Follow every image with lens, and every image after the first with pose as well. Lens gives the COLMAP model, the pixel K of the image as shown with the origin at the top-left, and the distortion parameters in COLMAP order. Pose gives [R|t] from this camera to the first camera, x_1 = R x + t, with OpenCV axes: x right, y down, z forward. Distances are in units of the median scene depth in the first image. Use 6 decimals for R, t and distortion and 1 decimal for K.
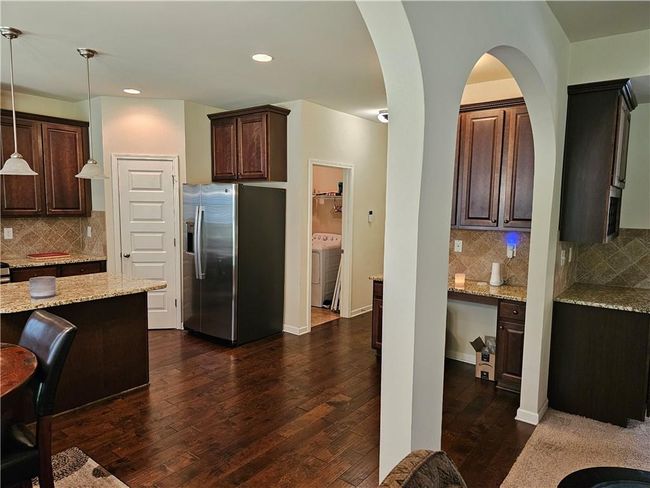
lens RADIAL K [[442.4, 0, 325.0], [0, 442.4, 244.0], [0, 0, 1]] dist [0.004988, 0.002255]
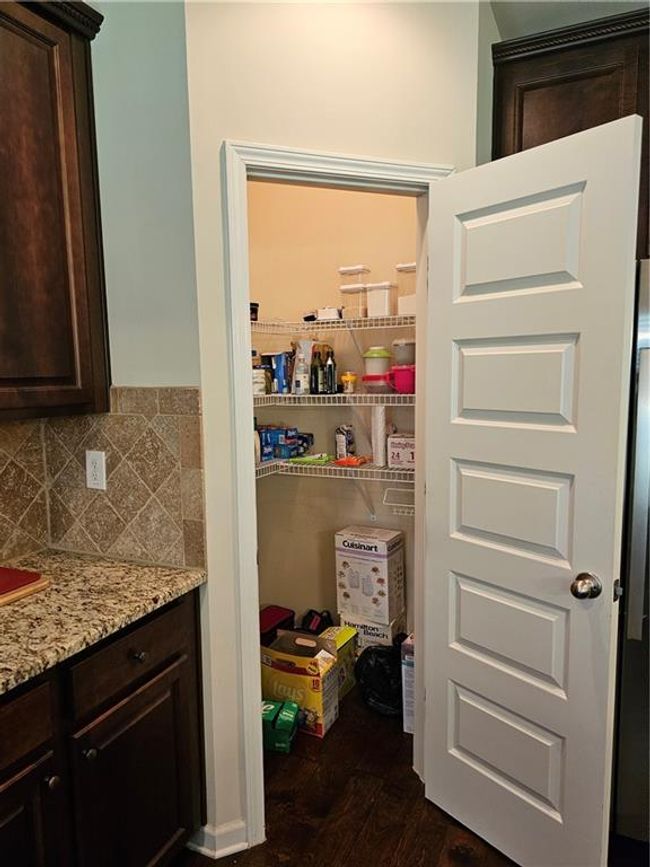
lens RADIAL K [[590.1, 0, 325.0], [0, 590.1, 433.5], [0, 0, 1]] dist [0.004988, 0.002255]
pose [[0.972820, -0.062274, 0.223033, -0.494912], [0.055602, 0.997801, 0.036076, -0.055957], [-0.224789, -0.022694, 0.974143, 0.657380]]
